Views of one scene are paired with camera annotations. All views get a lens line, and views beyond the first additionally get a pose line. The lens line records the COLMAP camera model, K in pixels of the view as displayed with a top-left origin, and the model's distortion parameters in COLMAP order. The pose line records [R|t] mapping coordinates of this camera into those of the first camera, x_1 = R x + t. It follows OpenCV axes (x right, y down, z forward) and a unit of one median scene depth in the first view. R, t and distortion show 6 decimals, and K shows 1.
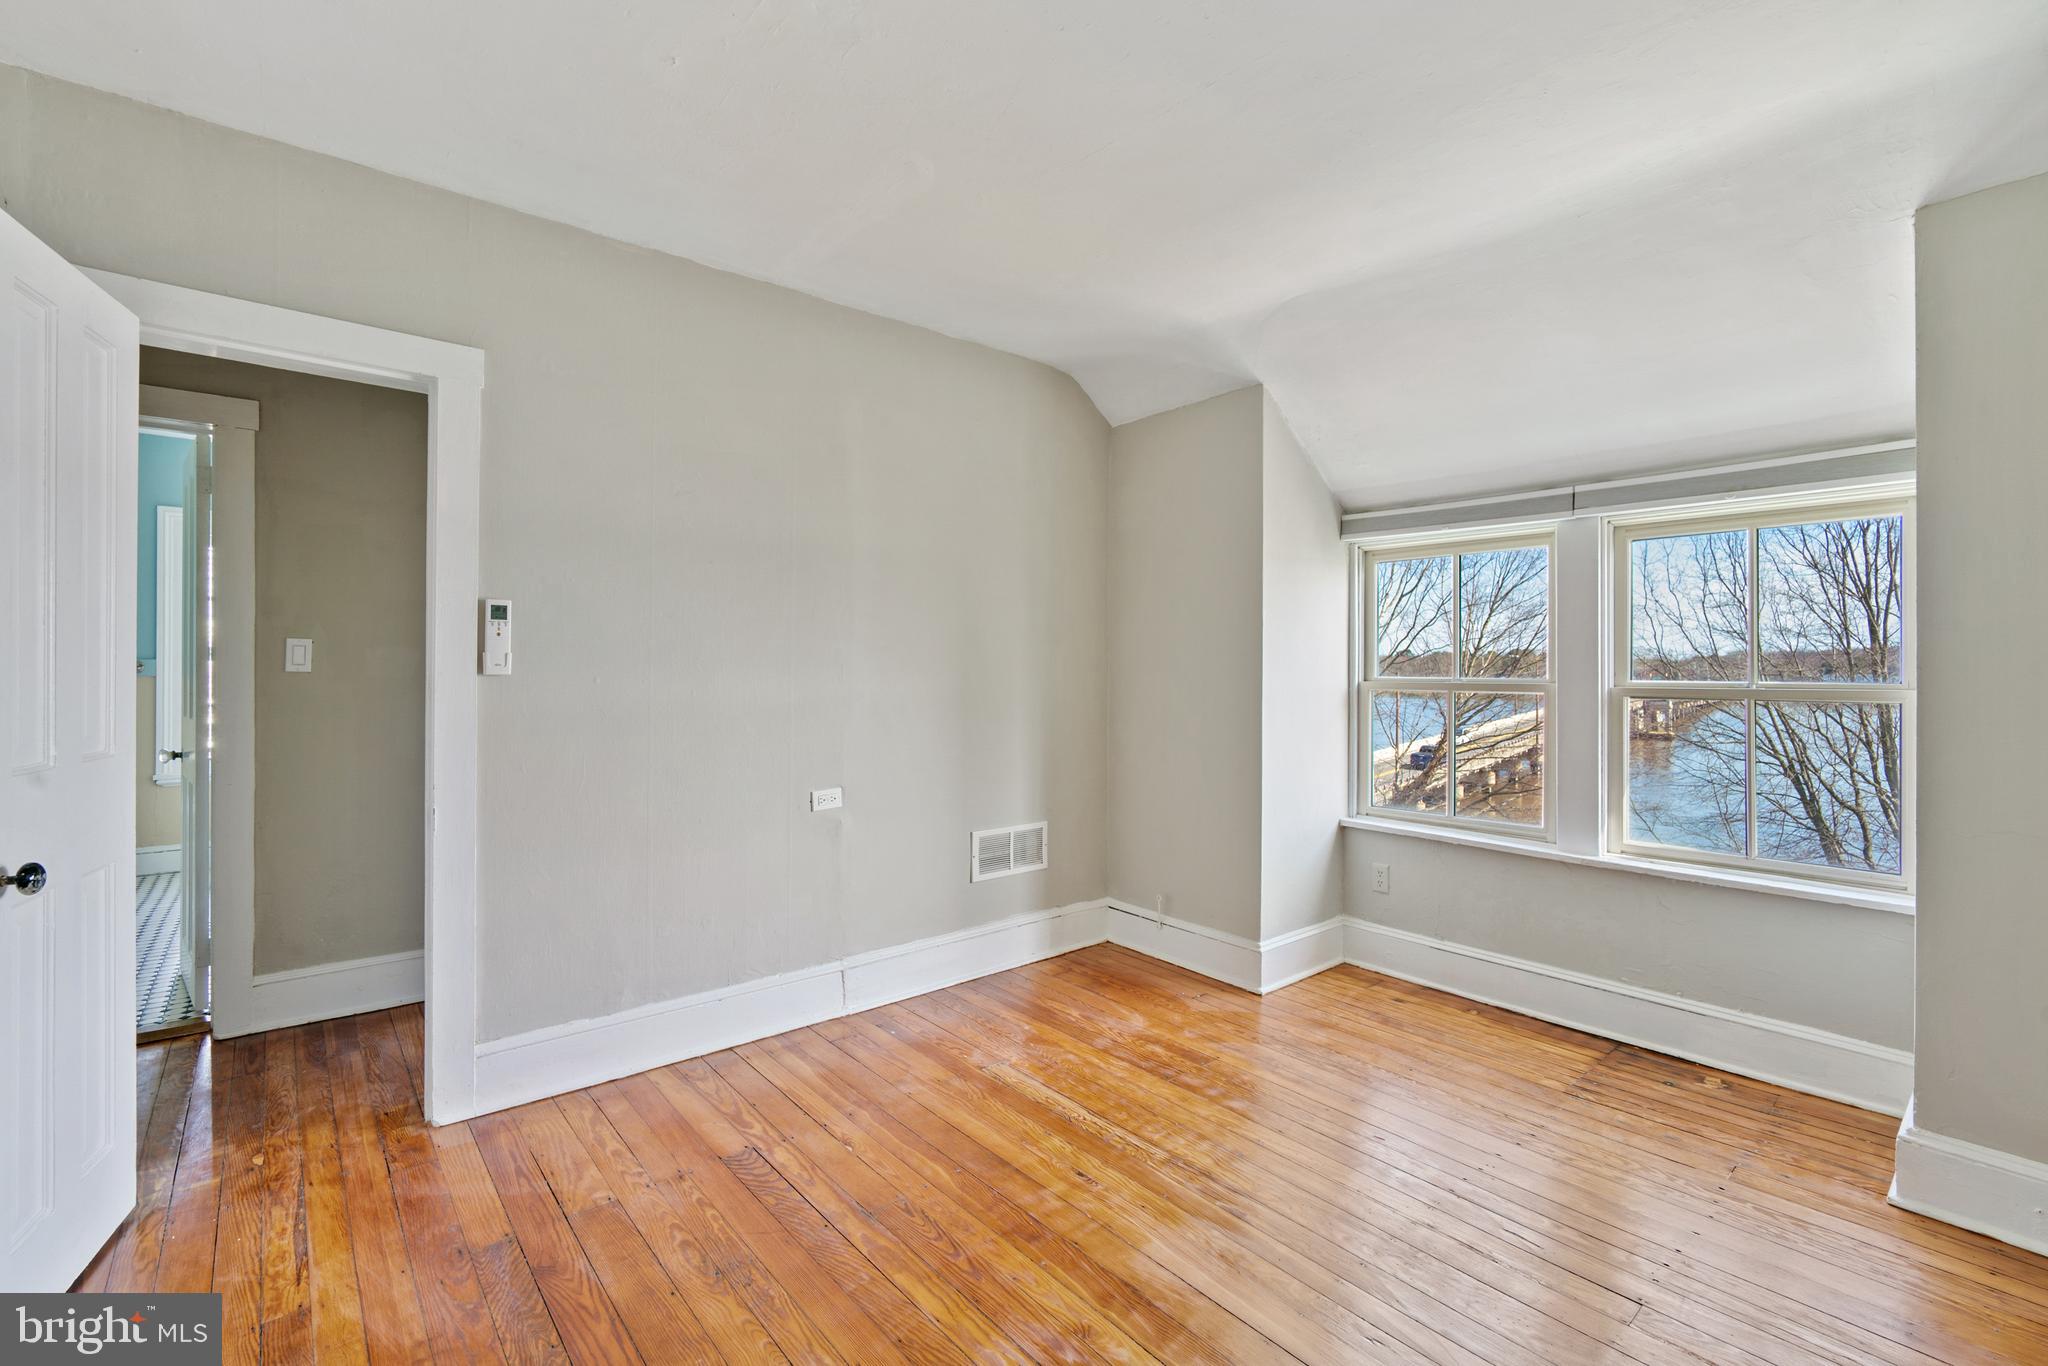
lens RADIAL K [[886.8, 0, 1023.2], [0, 886.8, 686.9], [0, 0, 1]] dist [-0.001390, -0.000073]
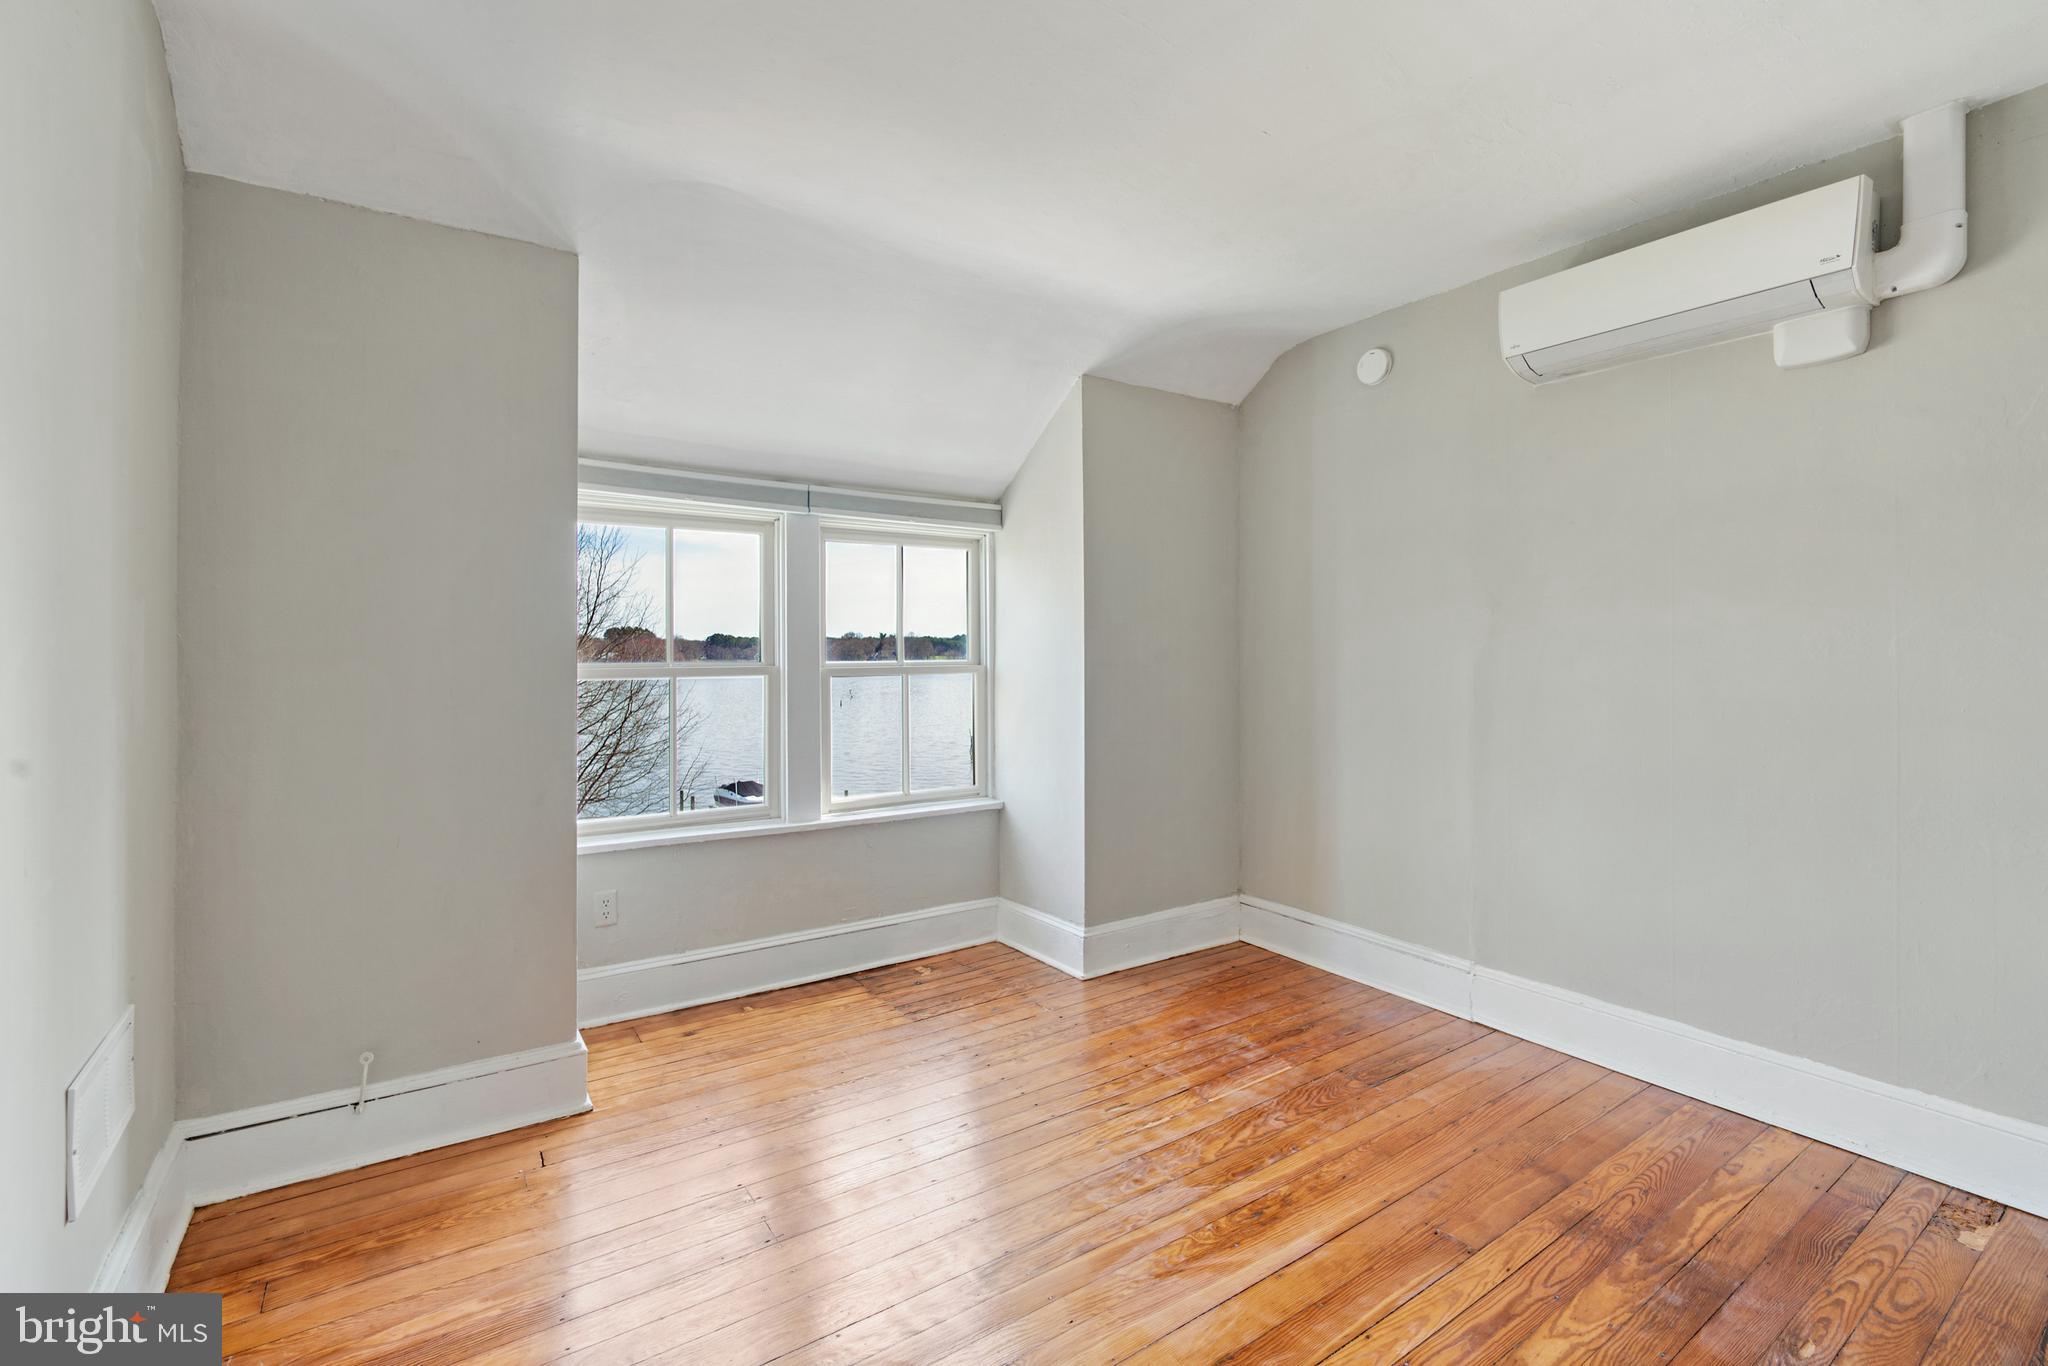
lens RADIAL K [[886.8, 0, 1019.1], [0, 886.8, 664.9], [0, 0, 1]] dist [-0.001390, -0.000073]
pose [[0.107365, -0.016108, 0.994089, -0.410036], [0.021591, 0.999671, 0.013867, -0.013870], [-0.993985, 0.019974, 0.107677, 0.589525]]
